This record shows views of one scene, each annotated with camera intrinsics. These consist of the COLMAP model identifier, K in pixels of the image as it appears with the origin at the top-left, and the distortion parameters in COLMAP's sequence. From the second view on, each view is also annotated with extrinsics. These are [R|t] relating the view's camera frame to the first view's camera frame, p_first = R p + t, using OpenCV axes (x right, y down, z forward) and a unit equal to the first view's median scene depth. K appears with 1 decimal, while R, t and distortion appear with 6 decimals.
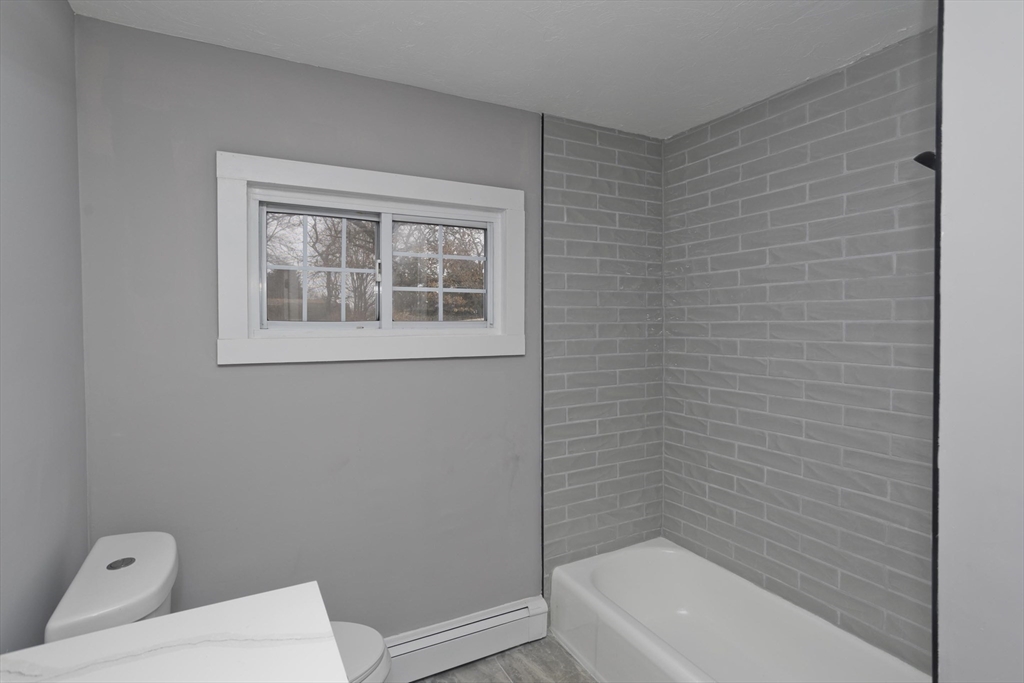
lens RADIAL K [[518.0, 0, 514.5], [0, 518.0, 334.1], [0, 0, 1]] dist [-0.038886, 0.020764]
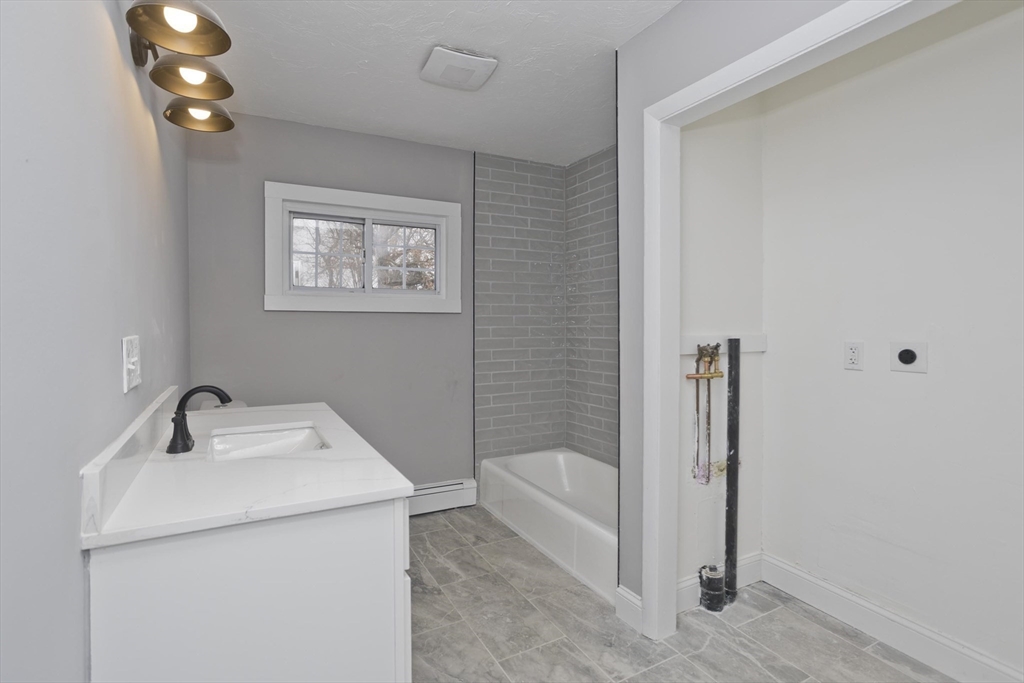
lens RADIAL K [[518.0, 0, 508.0], [0, 518.0, 340.2], [0, 0, 1]] dist [-0.038886, 0.020764]
pose [[0.999875, 0.005944, -0.014676, 0.169057], [-0.005870, 0.999970, 0.005103, 0.105101], [0.014706, -0.005017, 0.999879, -0.472138]]
